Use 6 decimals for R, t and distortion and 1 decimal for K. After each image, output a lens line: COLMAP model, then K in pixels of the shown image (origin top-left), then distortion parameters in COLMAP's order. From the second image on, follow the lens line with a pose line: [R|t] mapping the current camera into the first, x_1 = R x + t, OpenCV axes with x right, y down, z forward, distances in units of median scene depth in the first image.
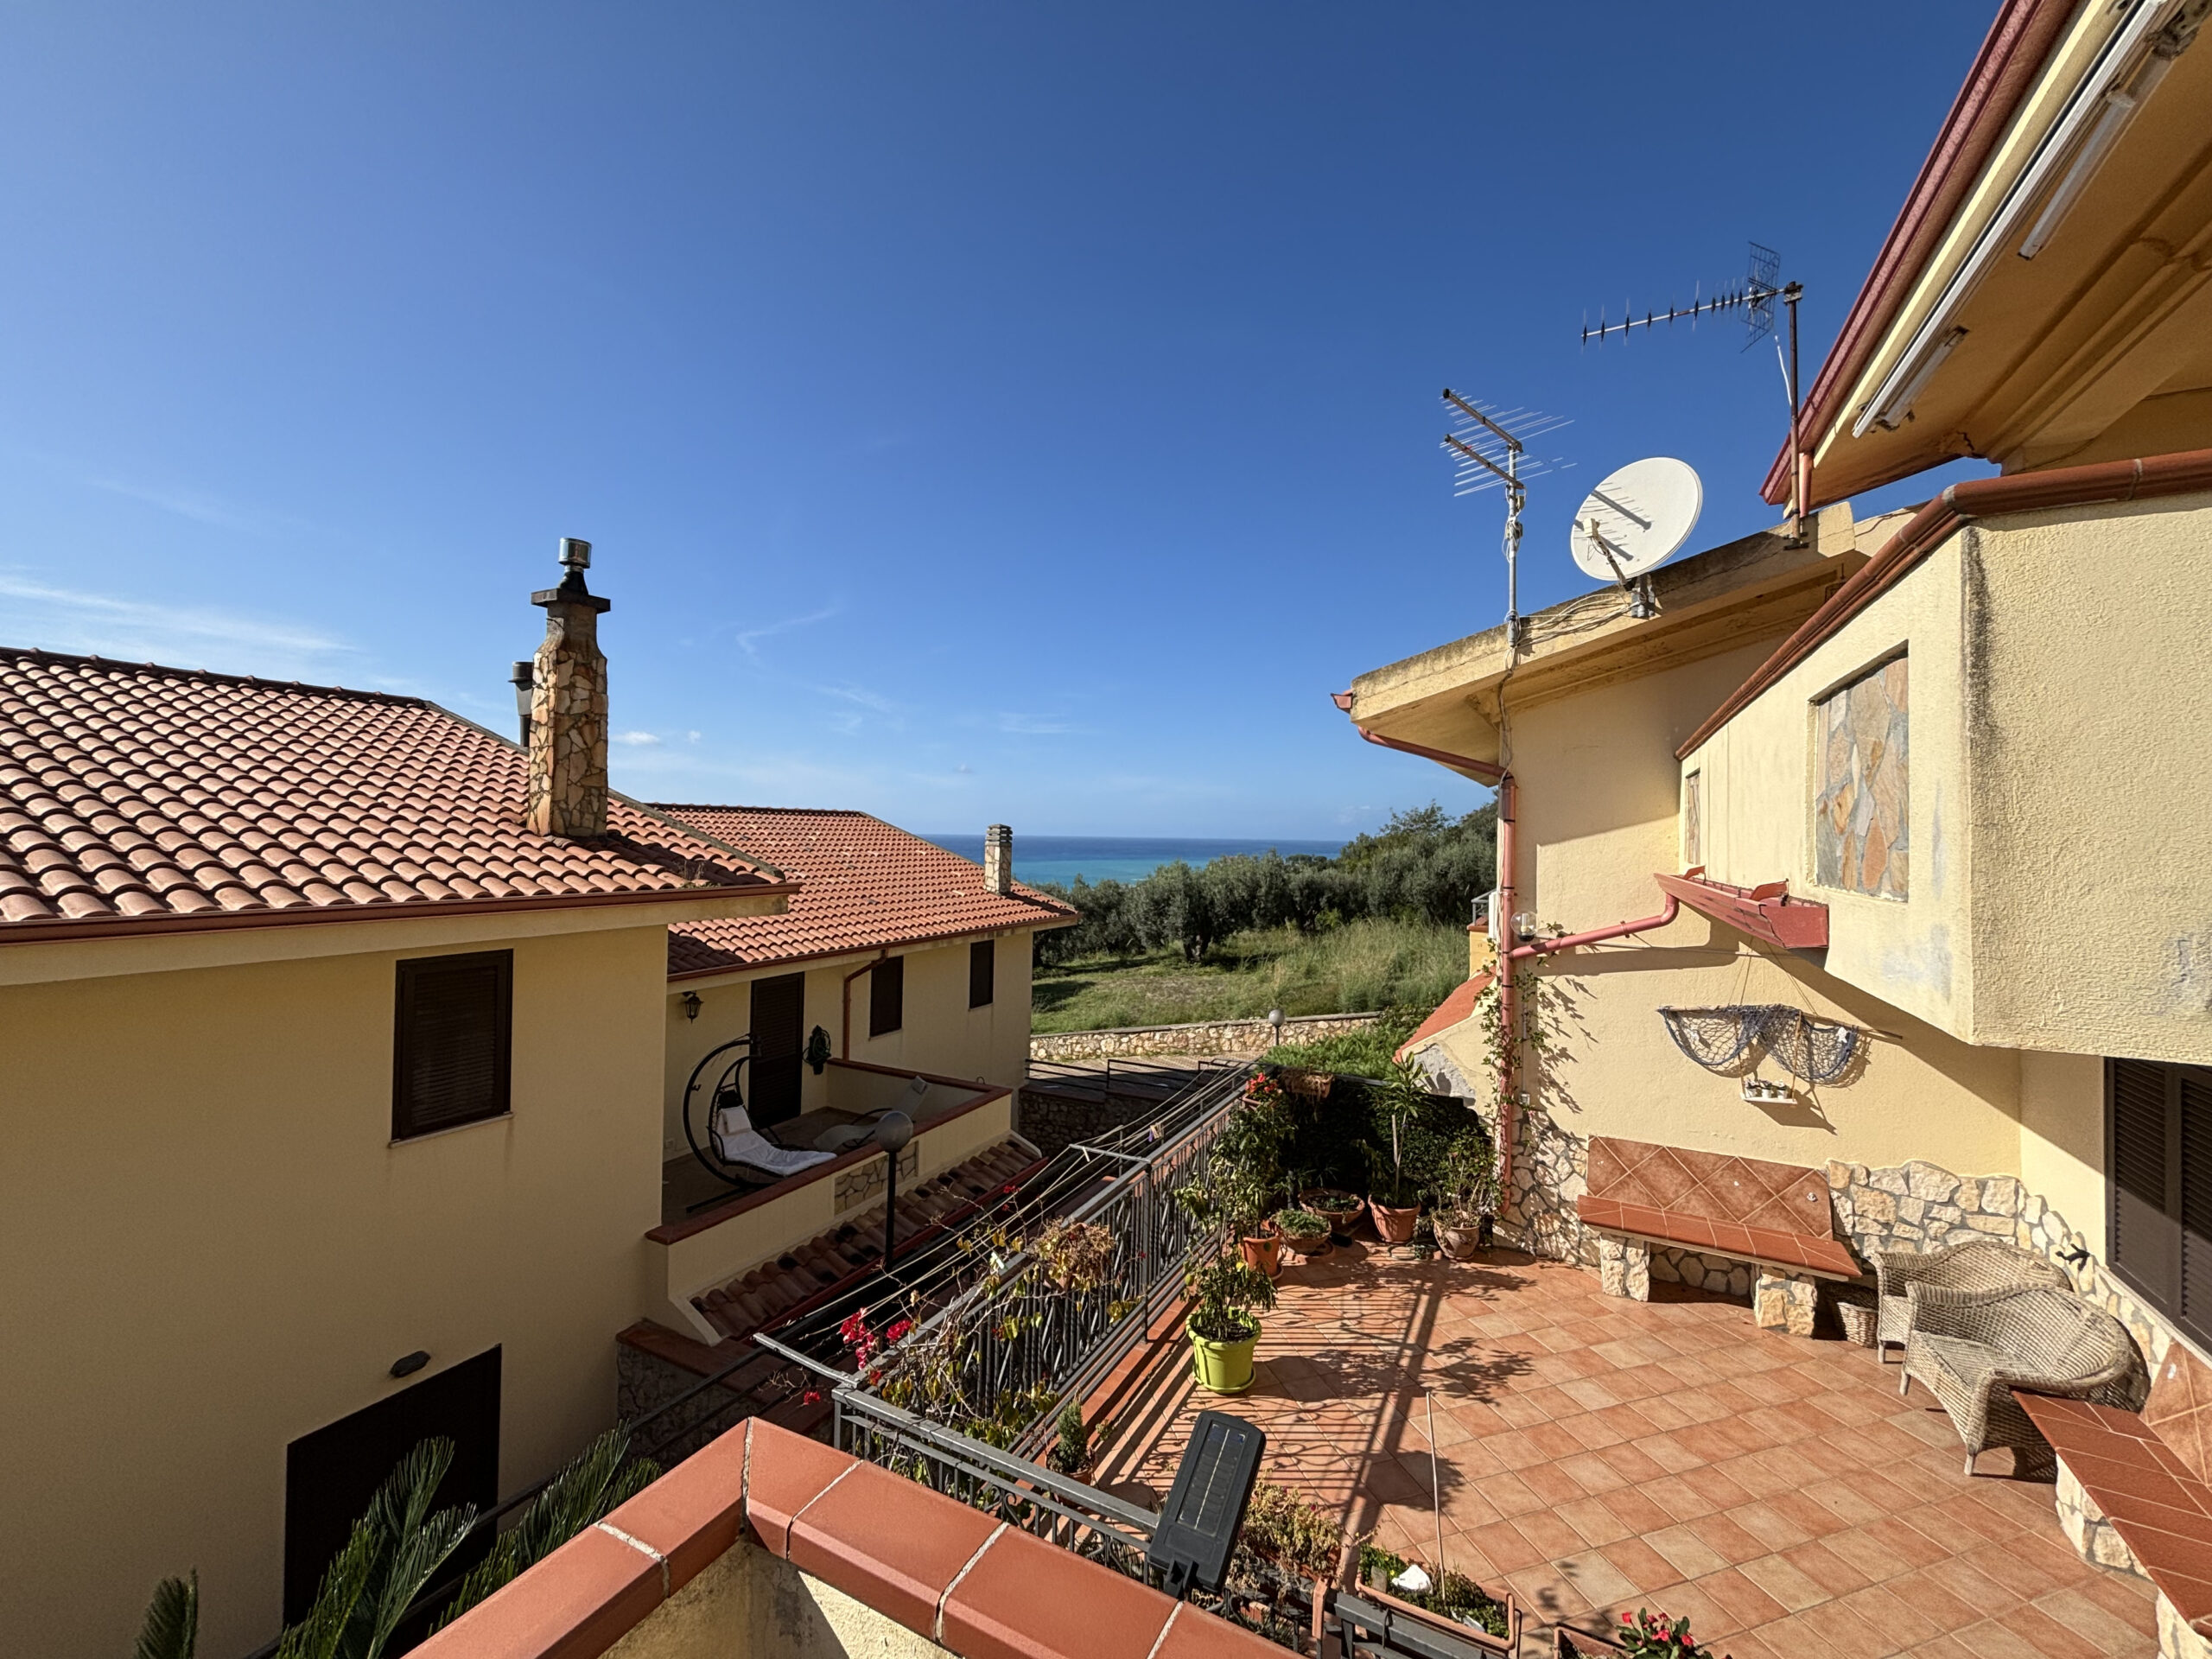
lens RADIAL K [[886.9, 0, 1107.5], [0, 886.9, 821.8], [0, 0, 1]] dist [0.000370, -0.000302]
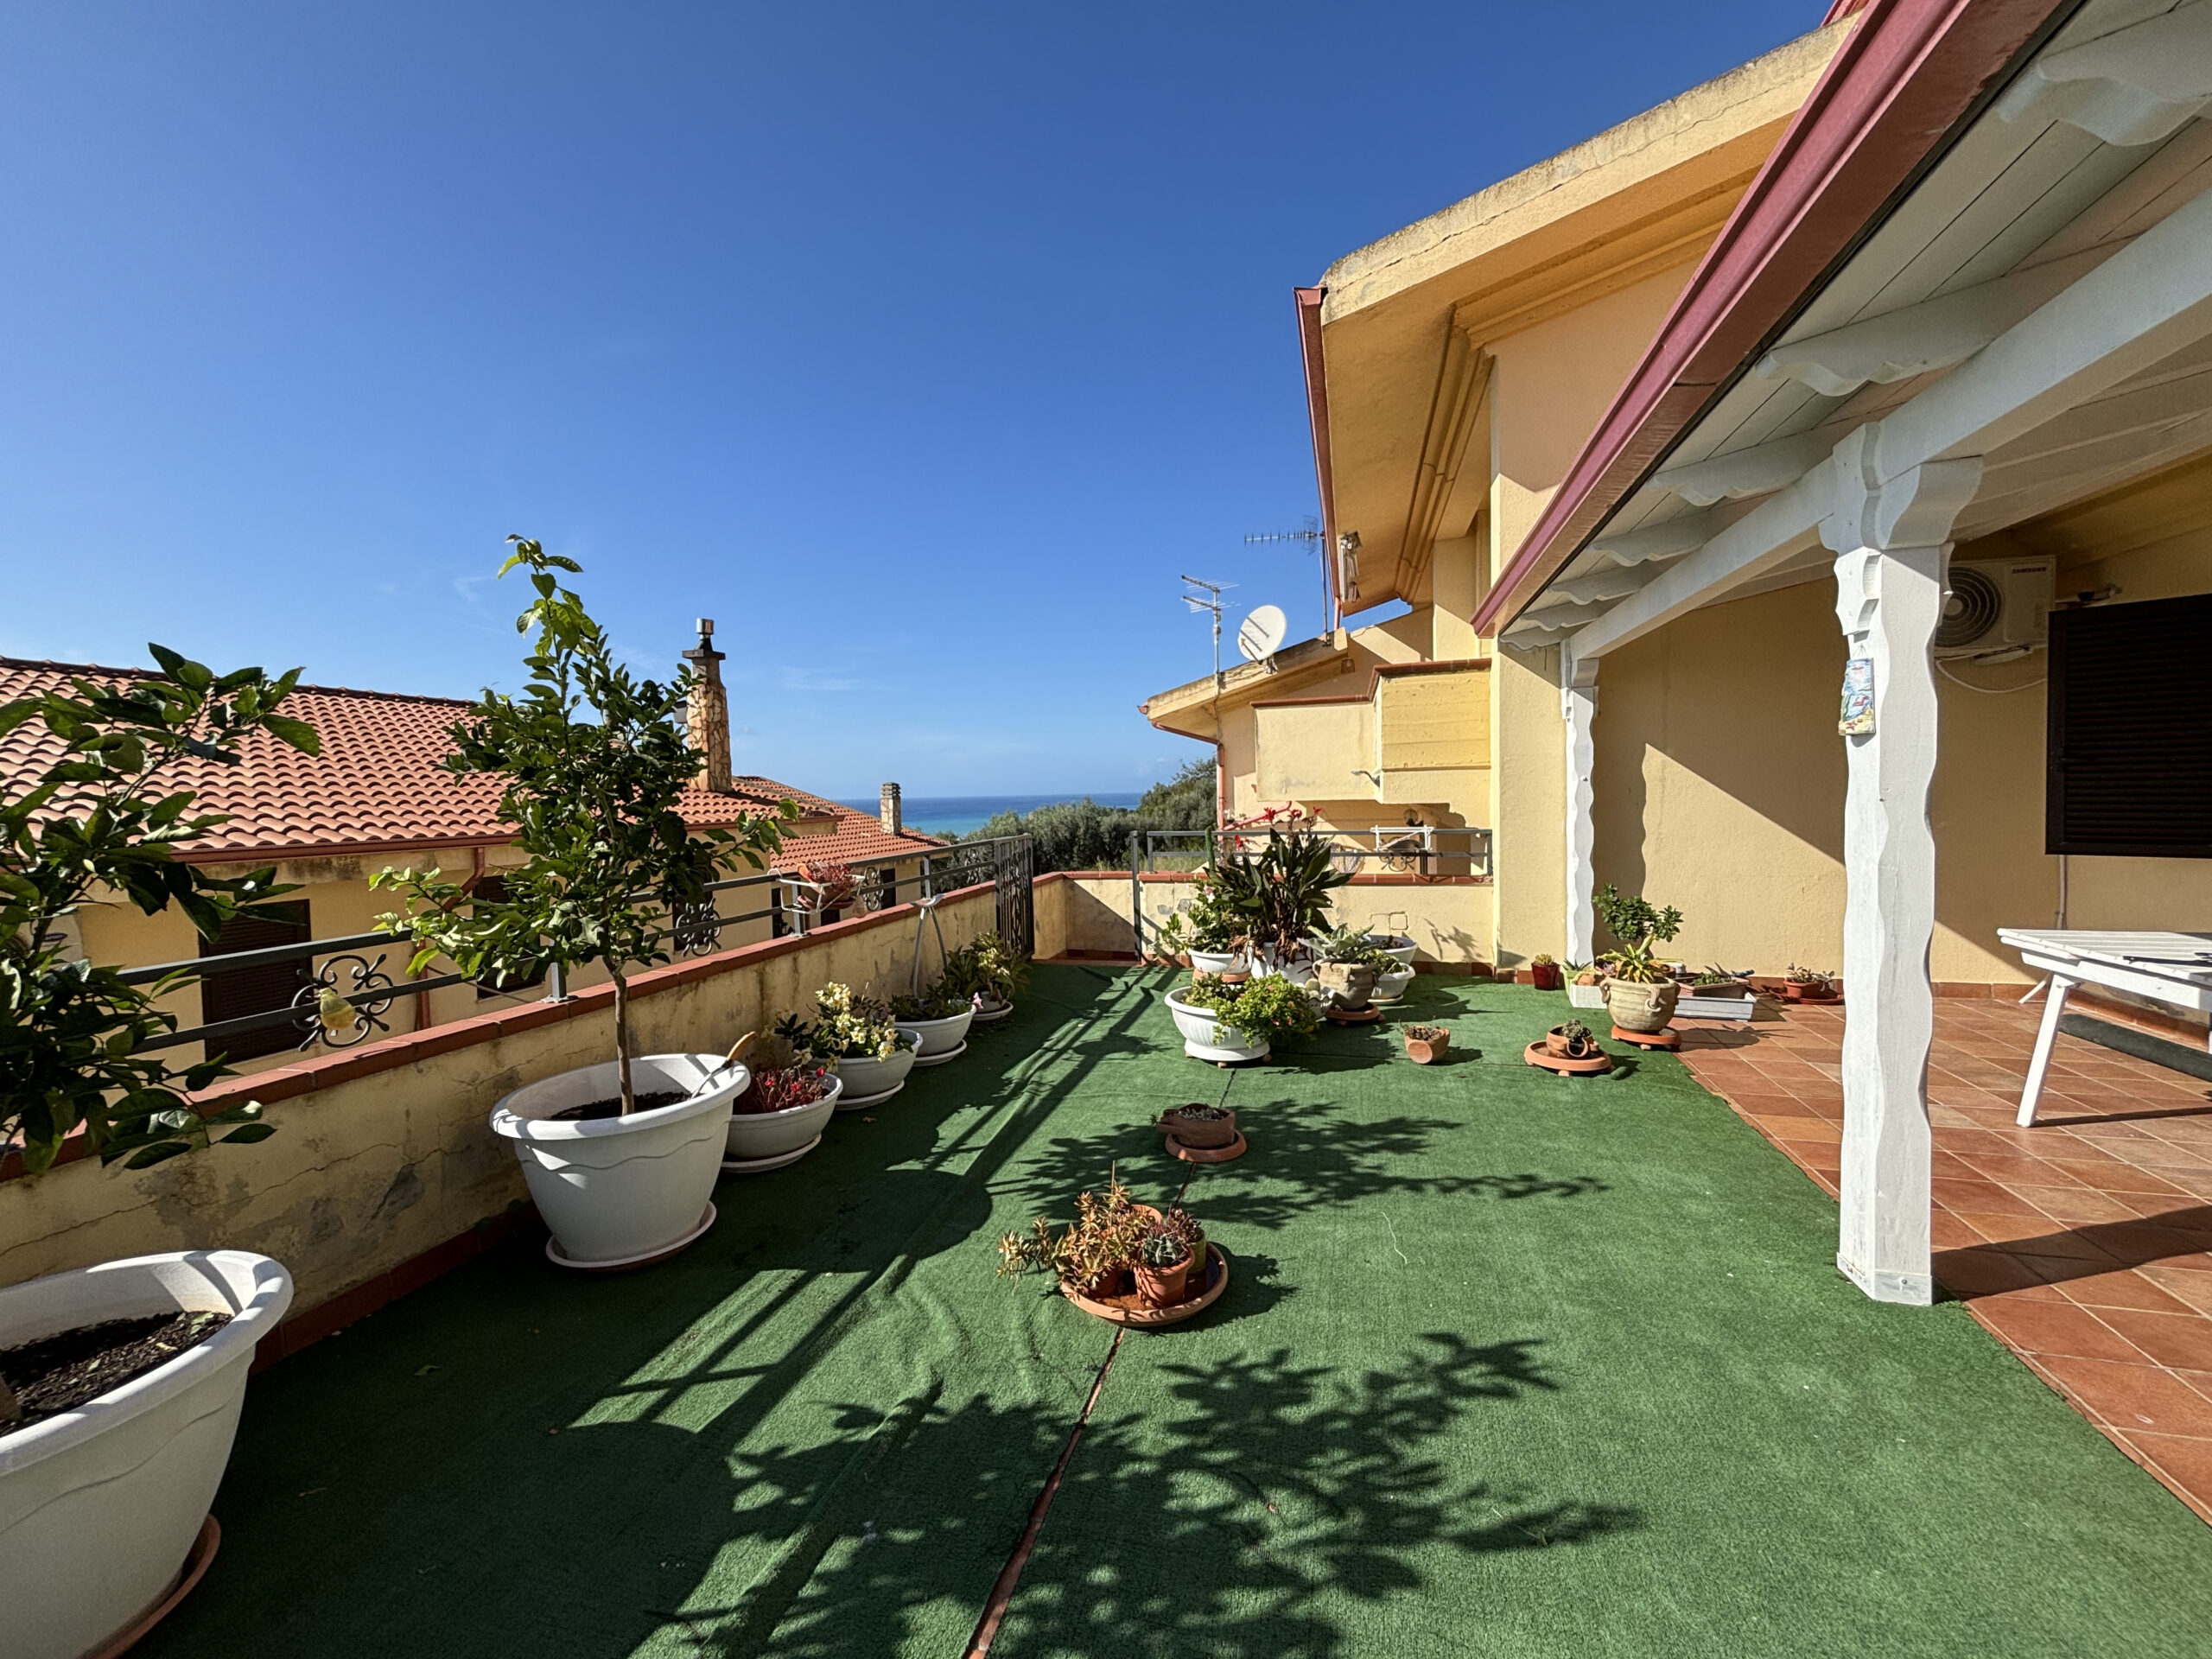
lens RADIAL K [[886.9, 0, 1107.5], [0, 886.9, 821.8], [0, 0, 1]] dist [0.000370, -0.000302]
pose [[0.974882, -0.045871, 0.217946, -0.264937], [0.035415, 0.998037, 0.051646, 0.013122], [-0.219888, -0.042630, 0.974593, -0.962313]]
